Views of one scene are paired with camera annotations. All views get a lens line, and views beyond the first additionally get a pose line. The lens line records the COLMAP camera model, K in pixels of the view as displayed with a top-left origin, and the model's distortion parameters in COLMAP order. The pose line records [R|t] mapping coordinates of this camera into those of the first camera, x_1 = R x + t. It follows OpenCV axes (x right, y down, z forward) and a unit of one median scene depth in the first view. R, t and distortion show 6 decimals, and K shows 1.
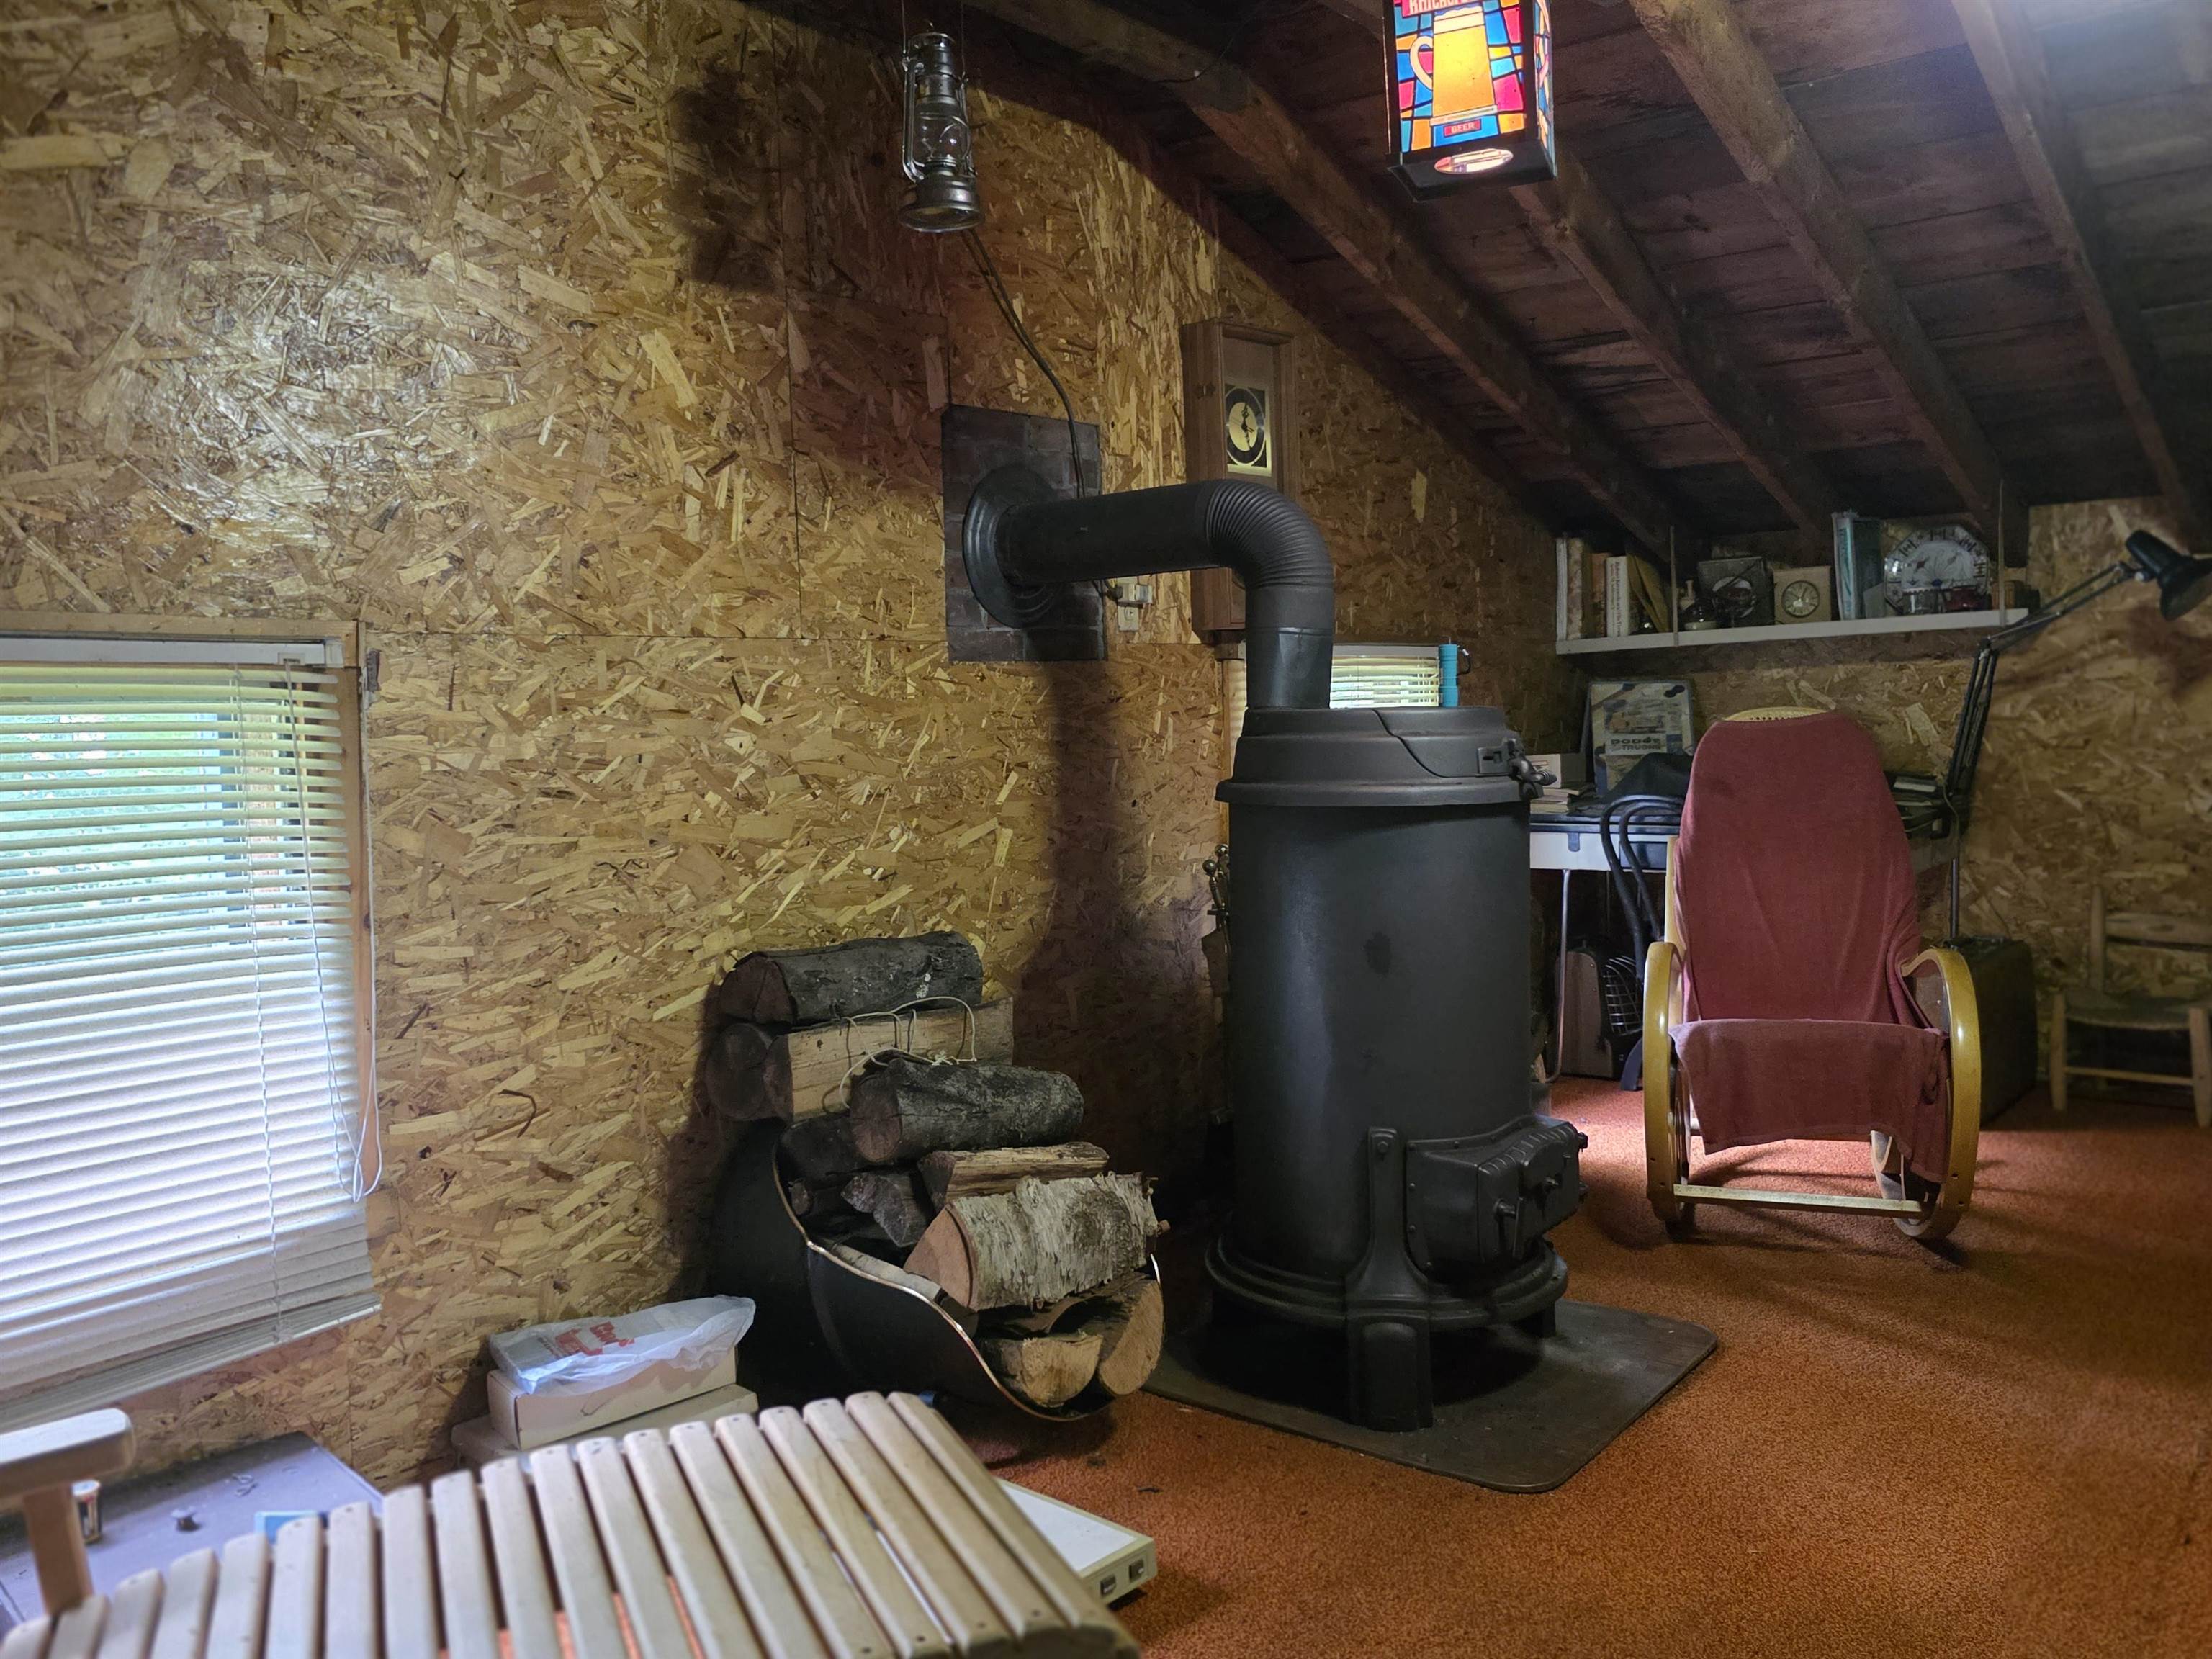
lens RADIAL K [[1742.8, 0, 1070.5], [0, 1742.8, 838.0], [0, 0, 1]] dist [0.058021, -0.060761]
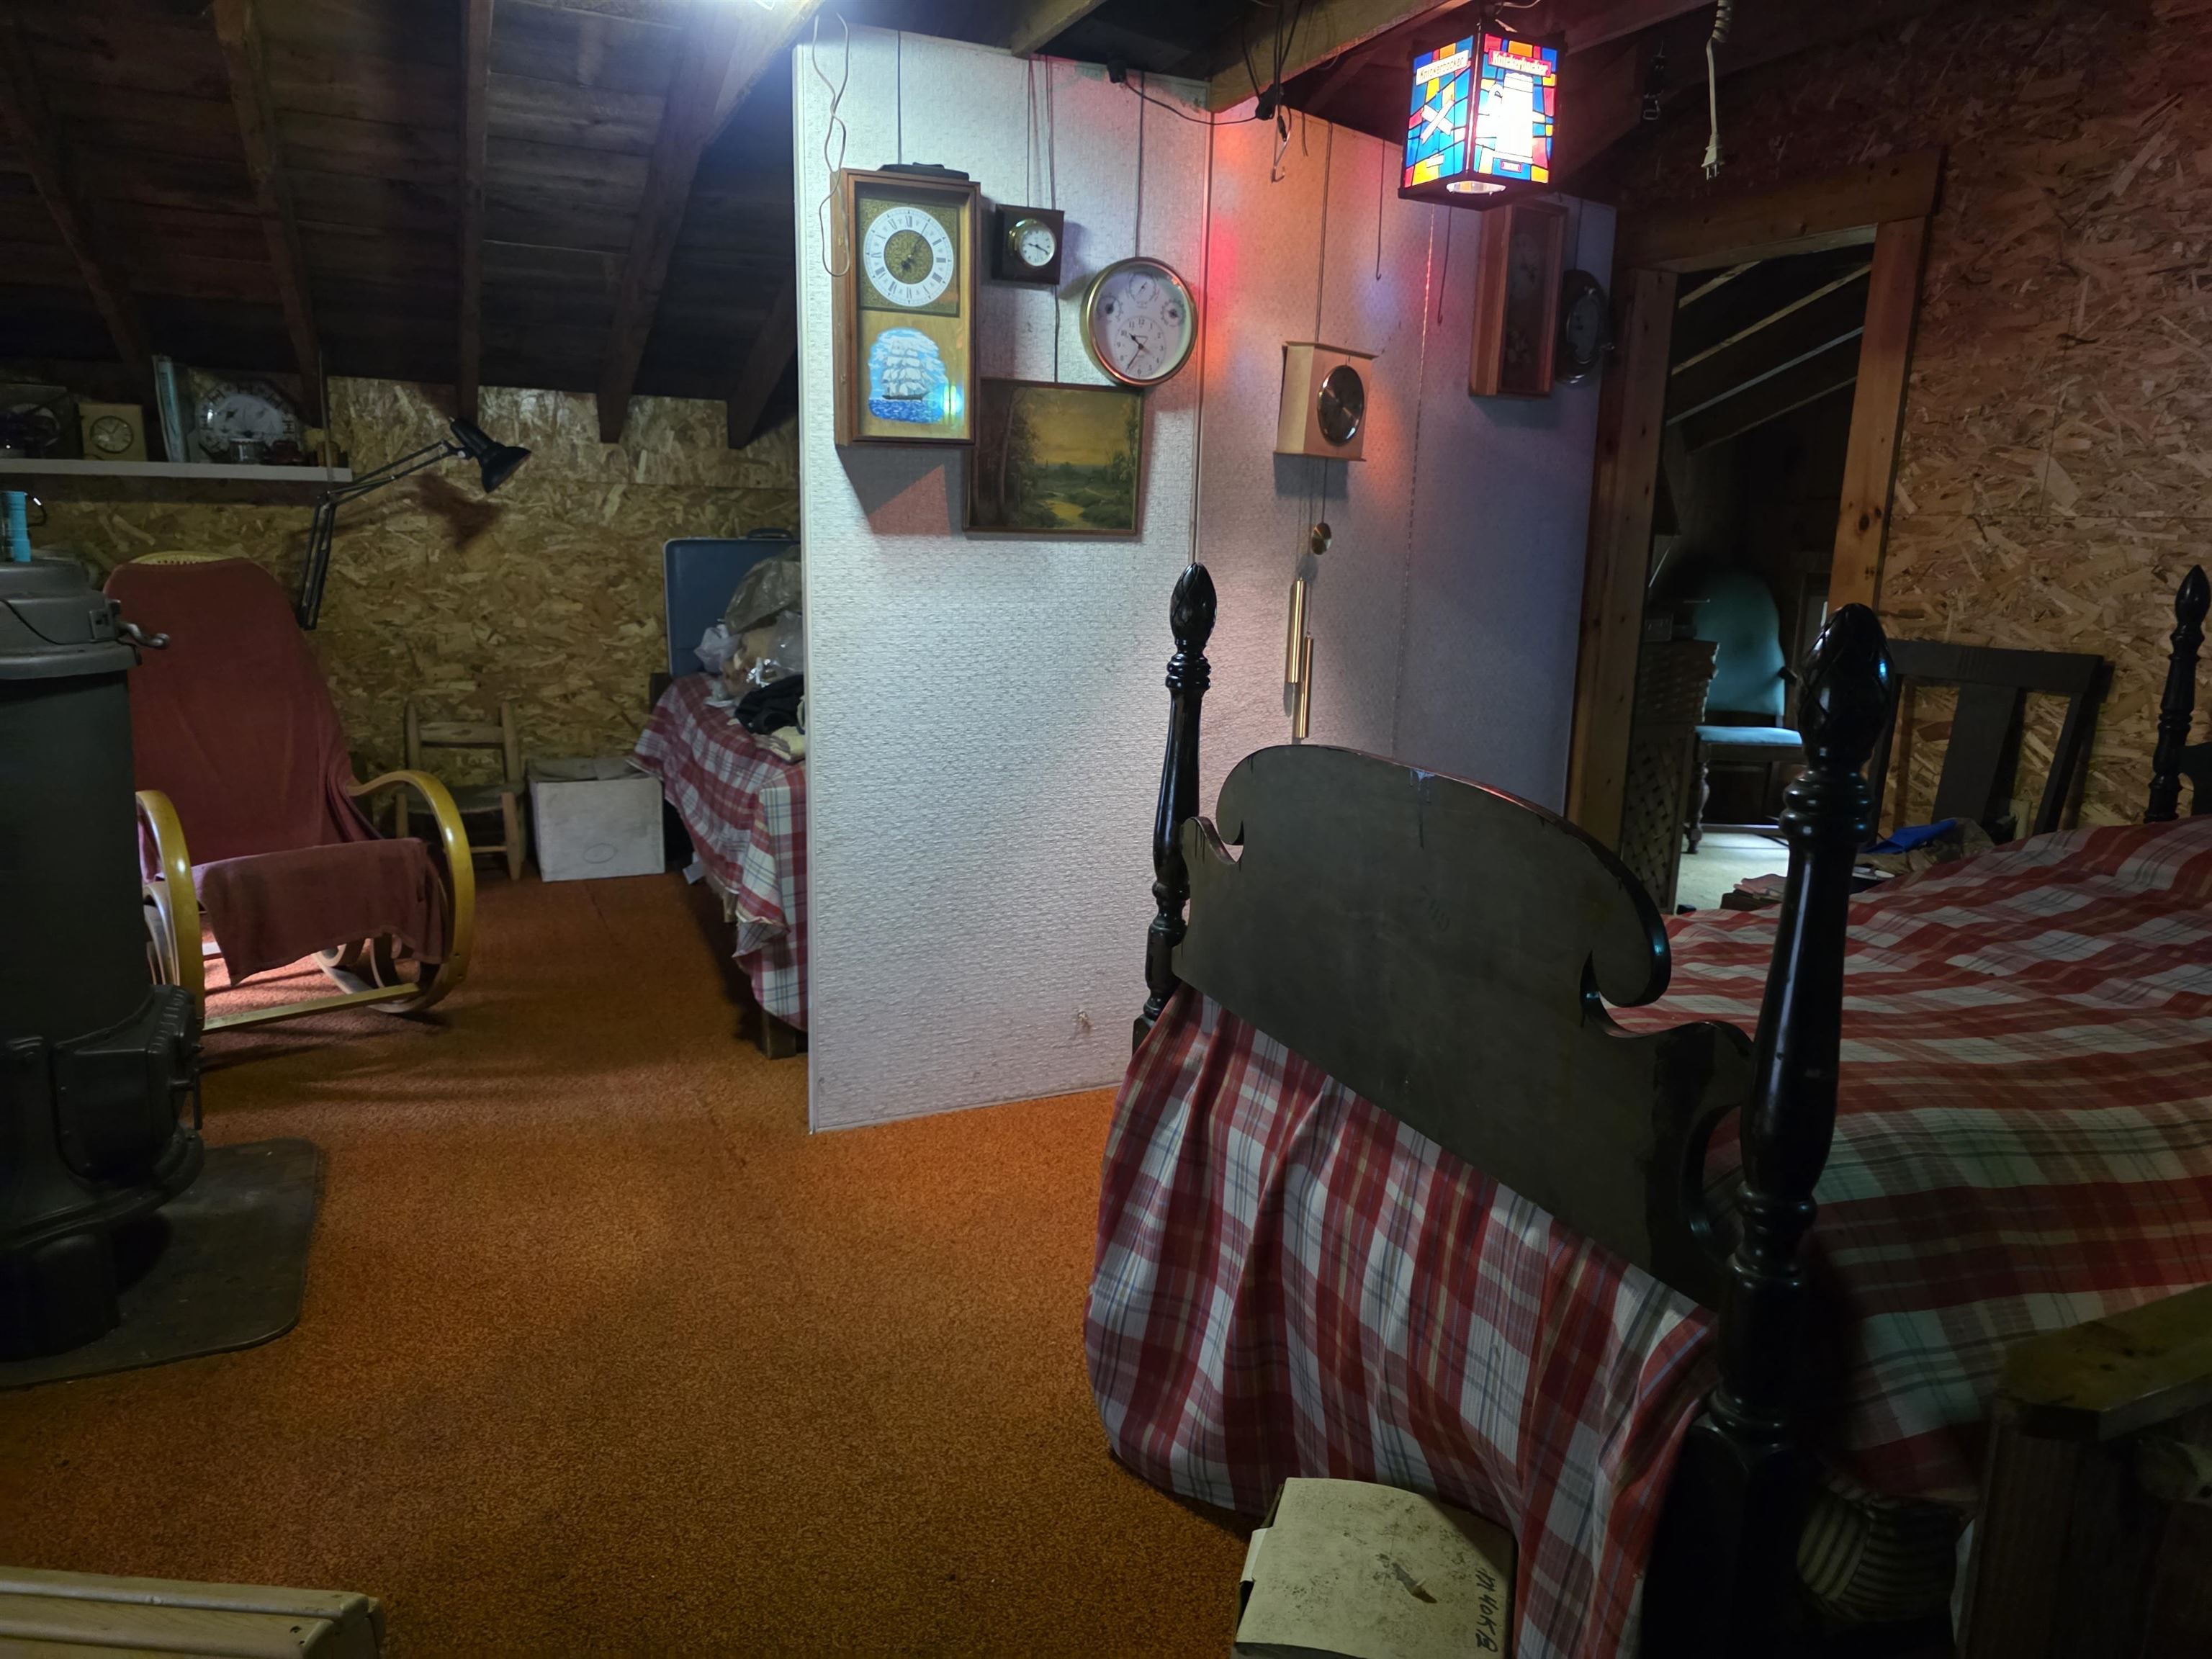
lens RADIAL K [[1496.5, 0, 1106.0], [0, 1496.5, 829.5], [0, 0, 1]] dist [0.066196, -0.068751]
pose [[0.437793, -0.136642, 0.888632, -0.158134], [0.021462, 0.989690, 0.141608, -0.024075], [-0.898820, -0.042923, 0.436212, 0.098154]]
